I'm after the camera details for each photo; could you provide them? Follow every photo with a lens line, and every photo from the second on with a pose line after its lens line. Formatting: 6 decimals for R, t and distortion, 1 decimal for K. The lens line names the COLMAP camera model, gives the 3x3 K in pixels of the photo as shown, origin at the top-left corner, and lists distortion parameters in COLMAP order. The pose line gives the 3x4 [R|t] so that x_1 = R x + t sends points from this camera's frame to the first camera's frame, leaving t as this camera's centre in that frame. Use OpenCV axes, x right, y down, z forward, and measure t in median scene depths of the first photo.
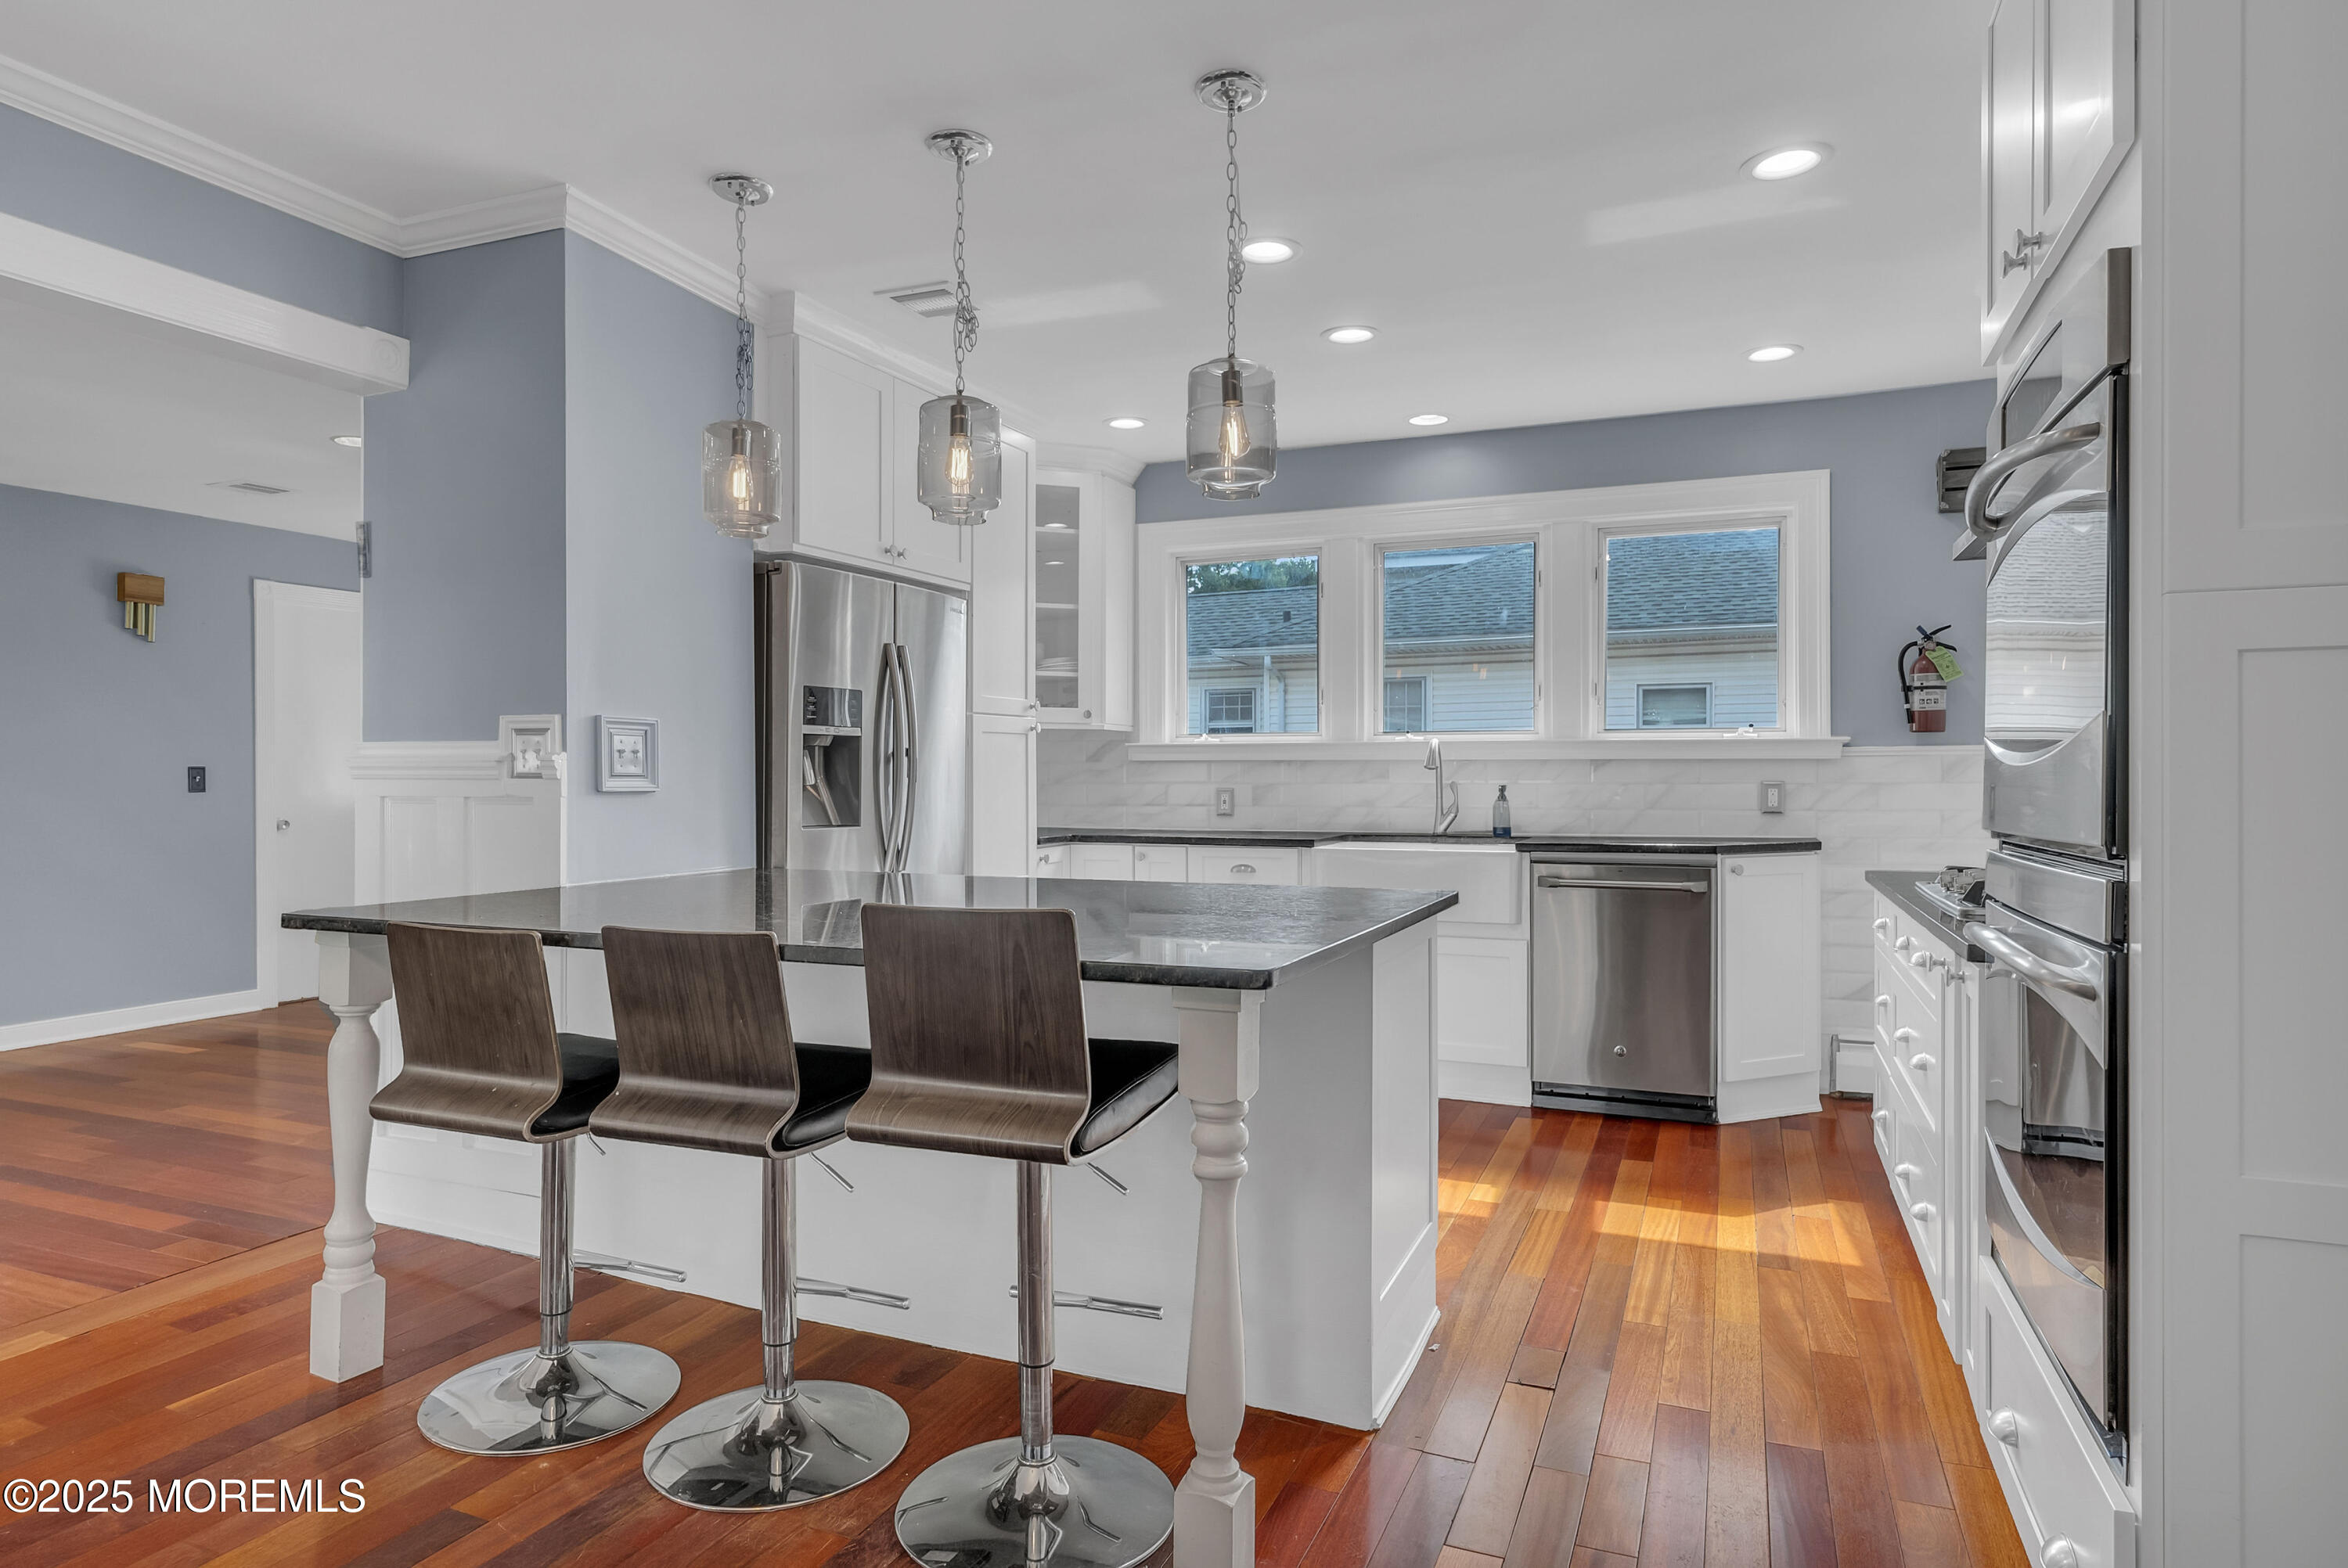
lens RADIAL K [[1287.5, 0, 1184.5], [0, 1287.5, 783.1], [0, 0, 1]] dist [0.000645, 0.000088]
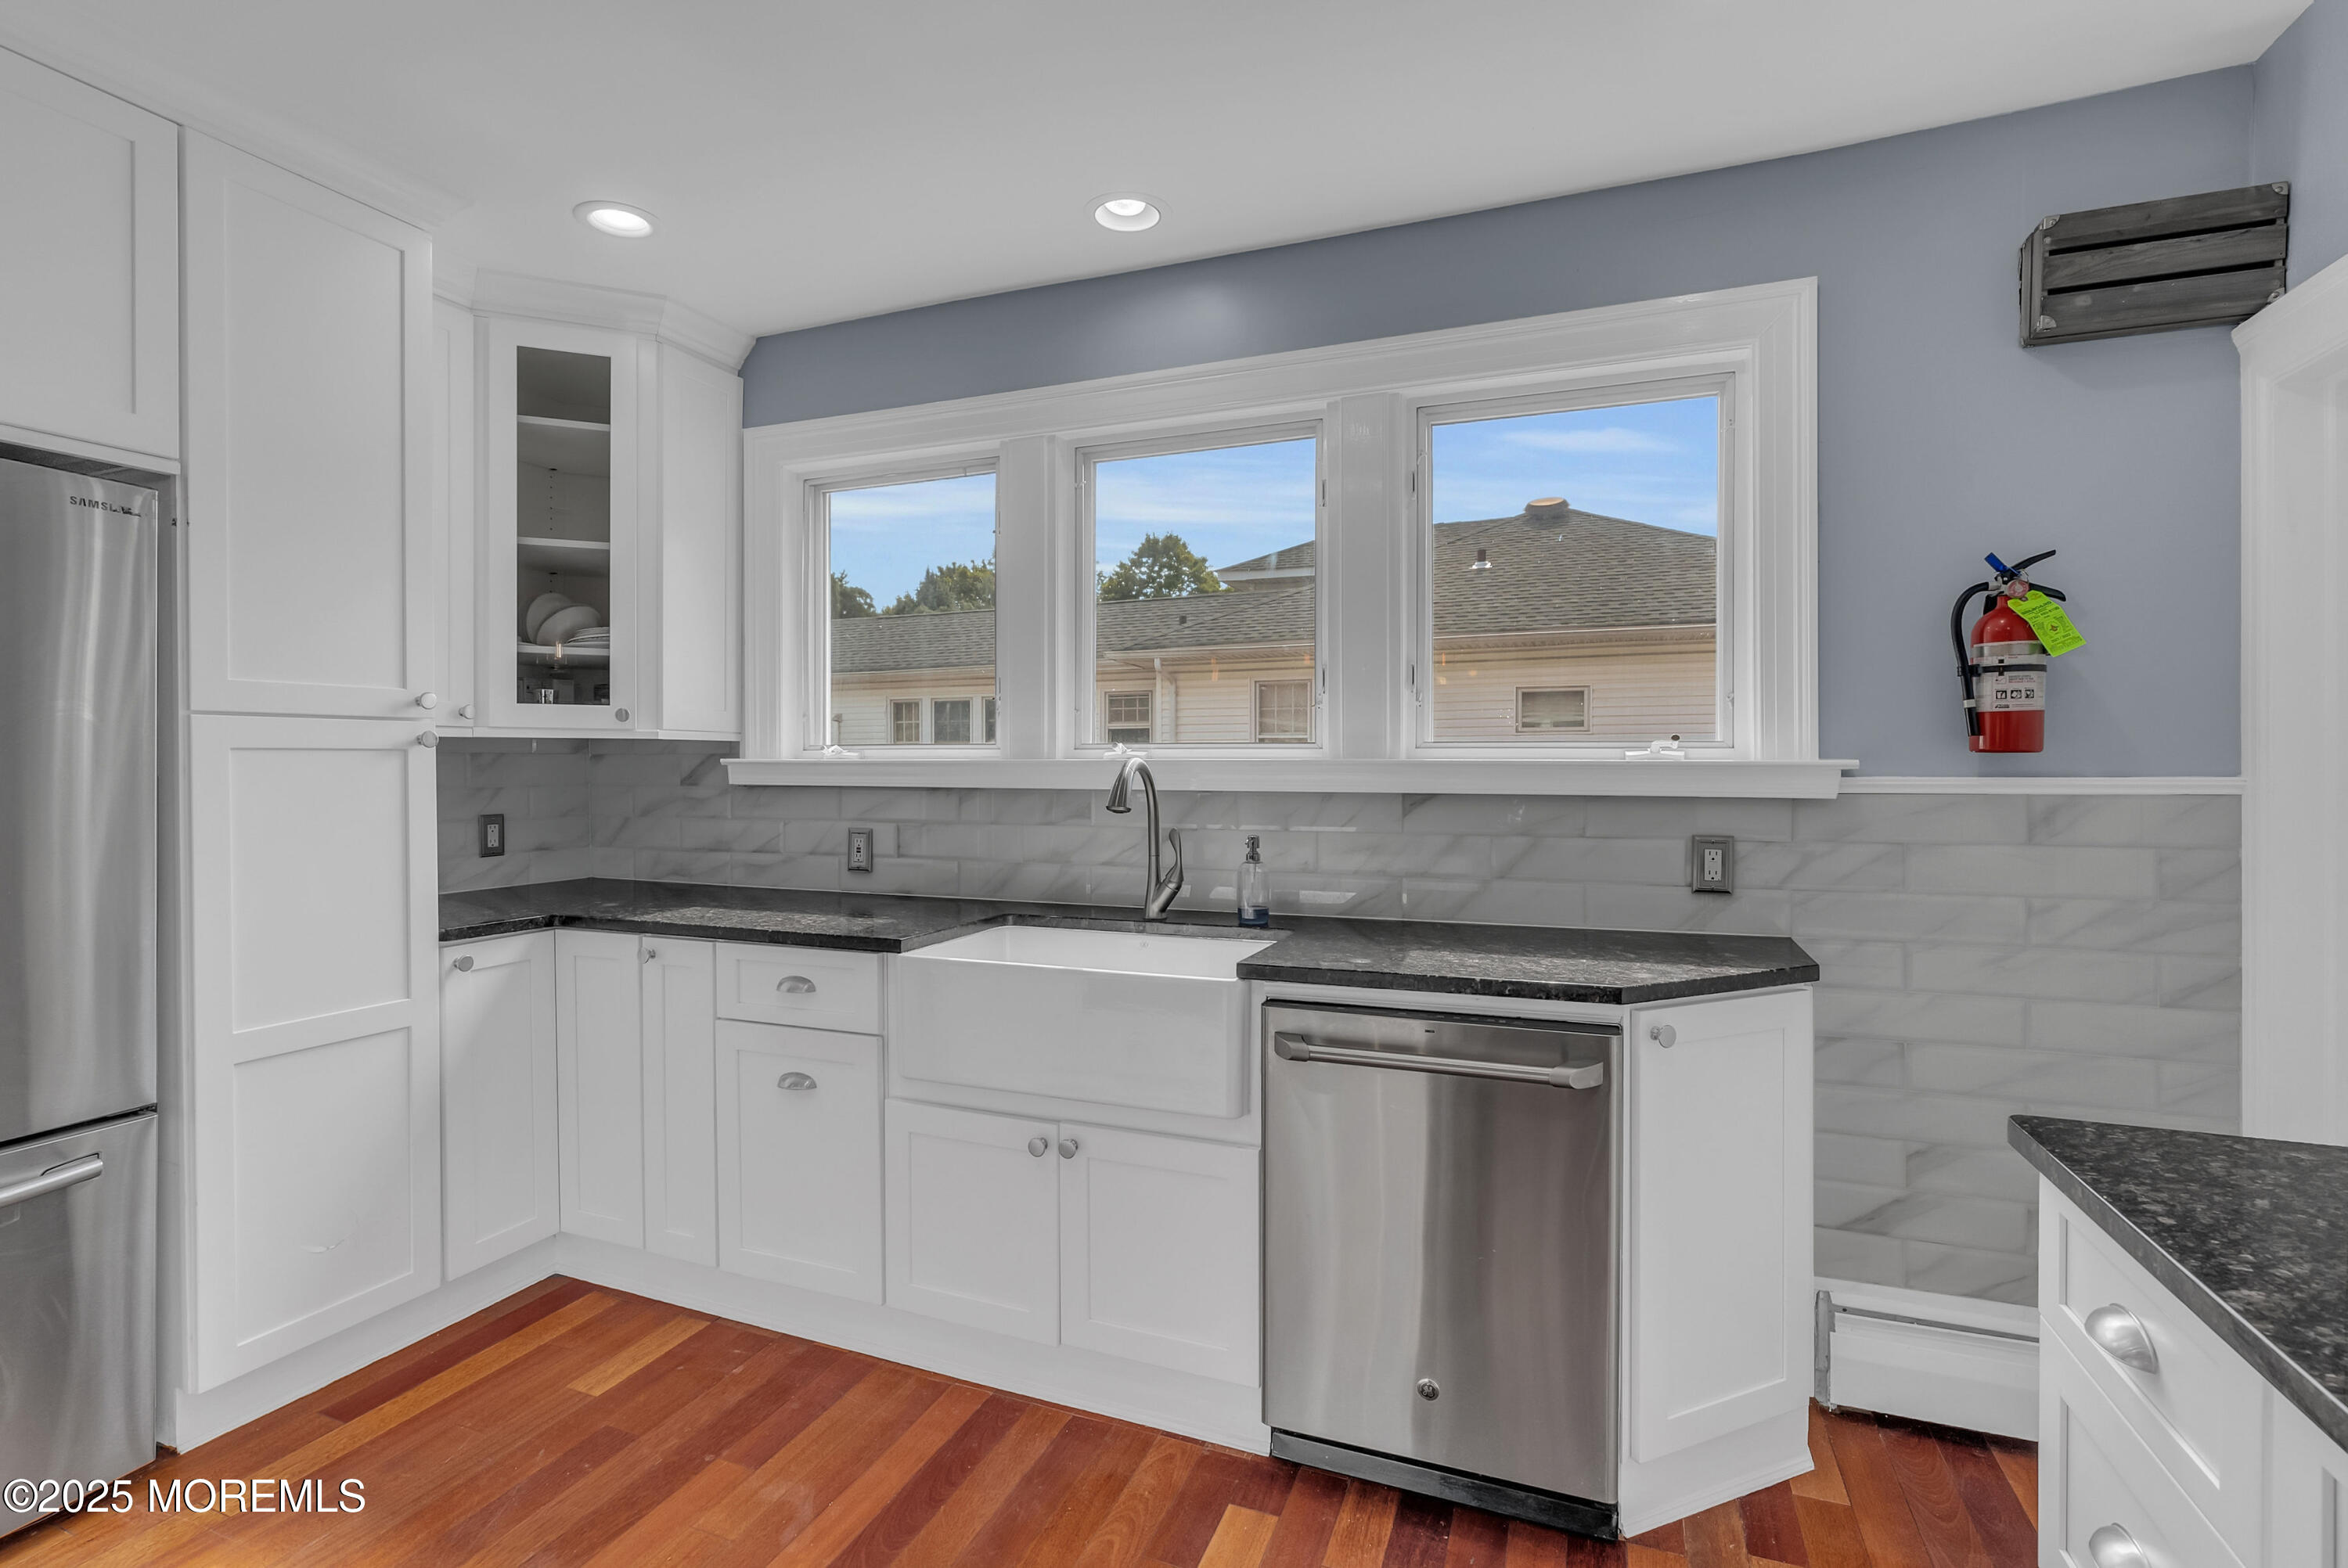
lens RADIAL K [[1078.2, 0, 1171.9], [0, 1078.2, 775.1], [0, 0, 1]] dist [-0.009035, 0.002093]
pose [[0.999766, 0.001449, 0.021578, 0.205702], [-0.001485, 0.999998, 0.001660, -0.028240], [-0.021575, -0.001691, 0.999766, 0.524031]]
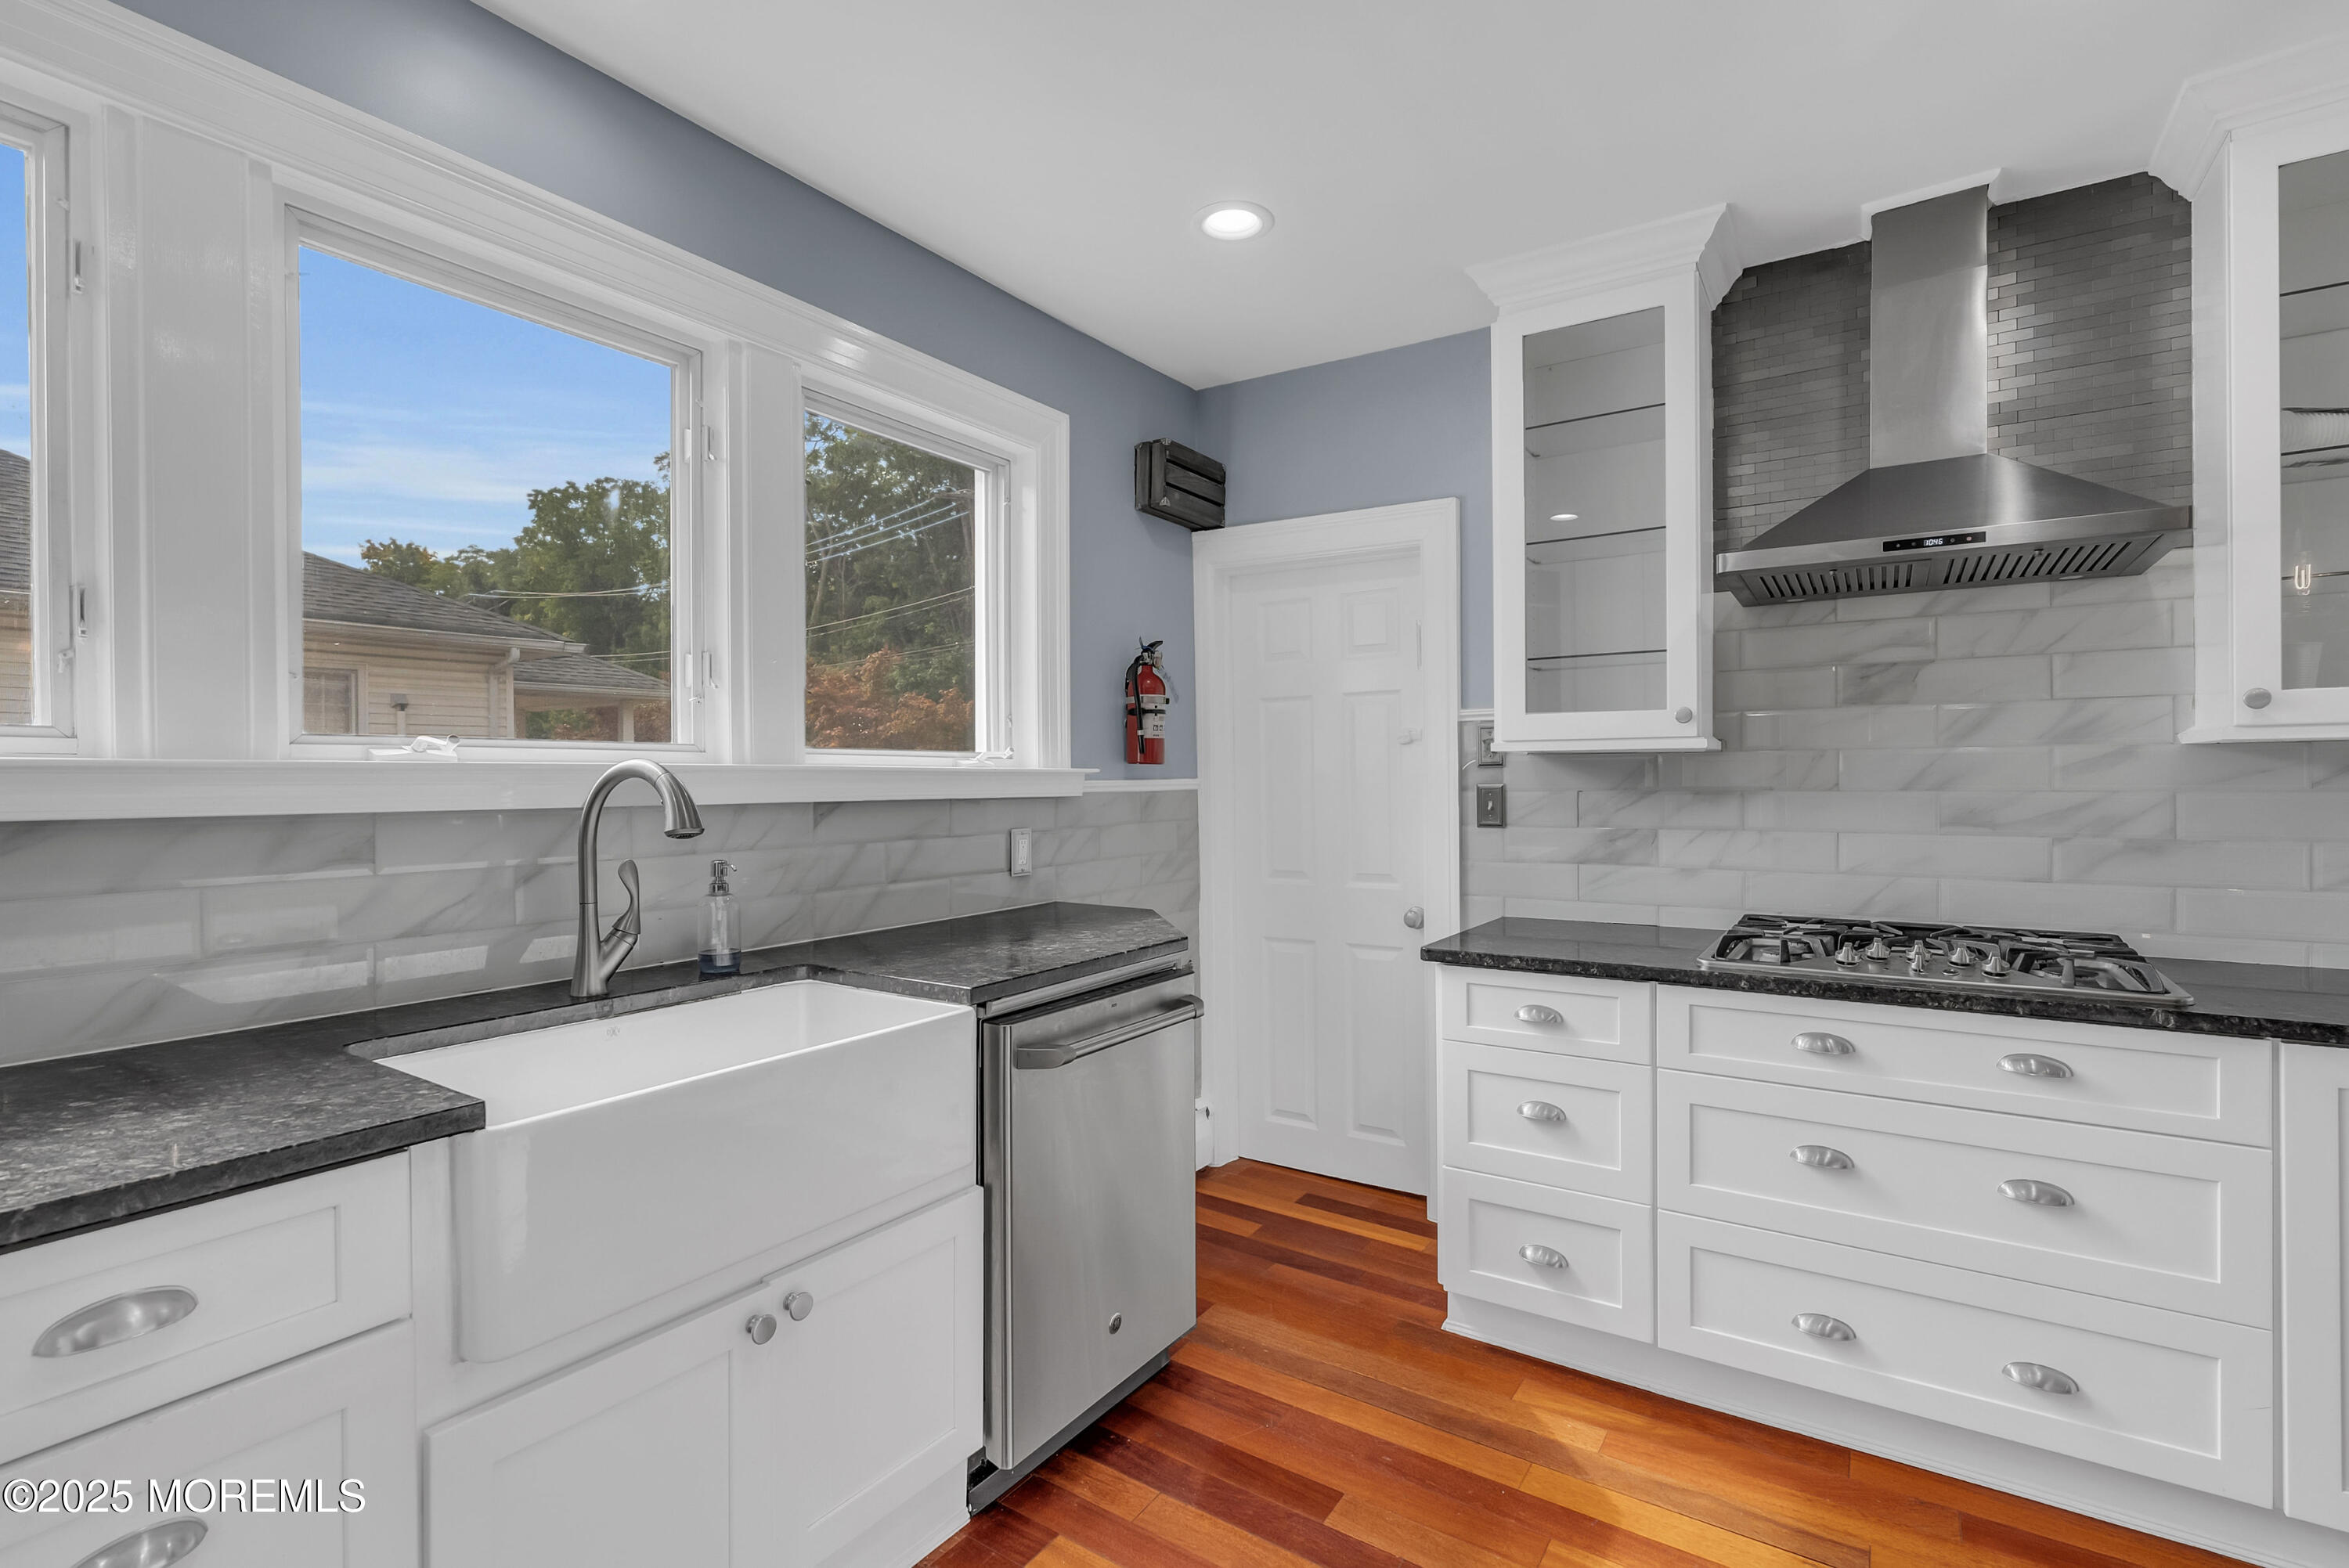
lens RADIAL K [[1078.7, 0, 1174.3], [0, 1078.7, 778.1], [0, 0, 1]] dist [-0.009035, 0.002093]
pose [[0.188135, 0.000075, 0.982143, -0.108872], [0.009325, 0.999955, -0.001863, -0.026923], [-0.982099, 0.009509, 0.188125, 0.792135]]
